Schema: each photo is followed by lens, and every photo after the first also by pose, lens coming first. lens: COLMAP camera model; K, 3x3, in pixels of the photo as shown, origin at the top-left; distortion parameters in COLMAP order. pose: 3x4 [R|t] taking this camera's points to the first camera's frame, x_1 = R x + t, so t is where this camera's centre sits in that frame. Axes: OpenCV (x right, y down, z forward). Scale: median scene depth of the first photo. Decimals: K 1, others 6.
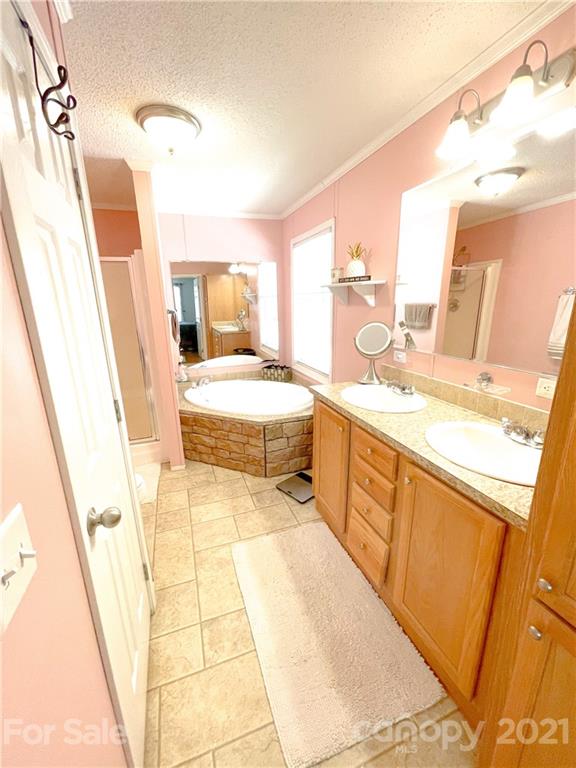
lens RADIAL K [[309.6, 0, 284.7], [0, 309.6, 383.3], [0, 0, 1]] dist [-0.001813, 0.000811]
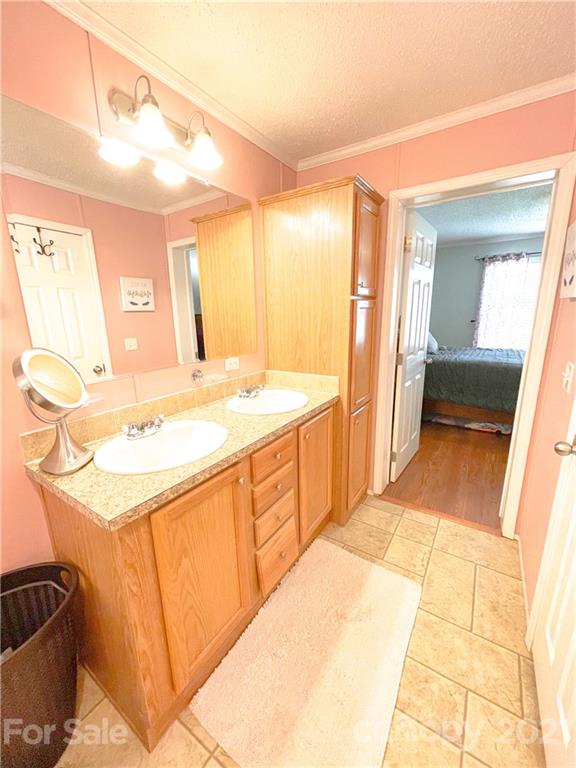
lens RADIAL K [[309.6, 0, 284.7], [0, 309.6, 383.3], [0, 0, 1]] dist [-0.001813, 0.000811]
pose [[-0.607100, -0.150162, 0.780308, -0.435194], [0.227637, 0.907961, 0.351835, -0.305697], [-0.761322, 0.391226, -0.517041, 1.305788]]
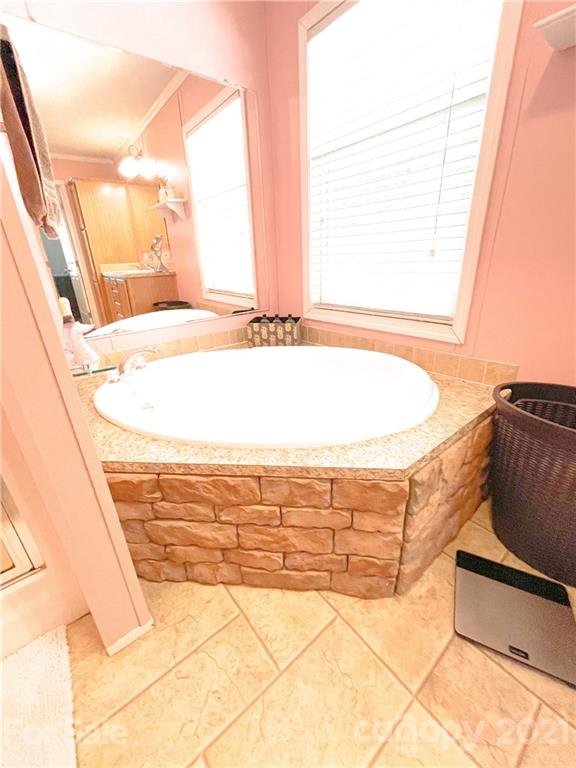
lens RADIAL K [[309.6, 0, 284.7], [0, 309.6, 383.3], [0, 0, 1]] dist [-0.001813, 0.000811]
pose [[0.943959, -0.138886, 0.299421, -0.239735], [0.102479, 0.985652, 0.134117, -0.017208], [-0.313752, -0.095917, 0.944648, 0.636380]]
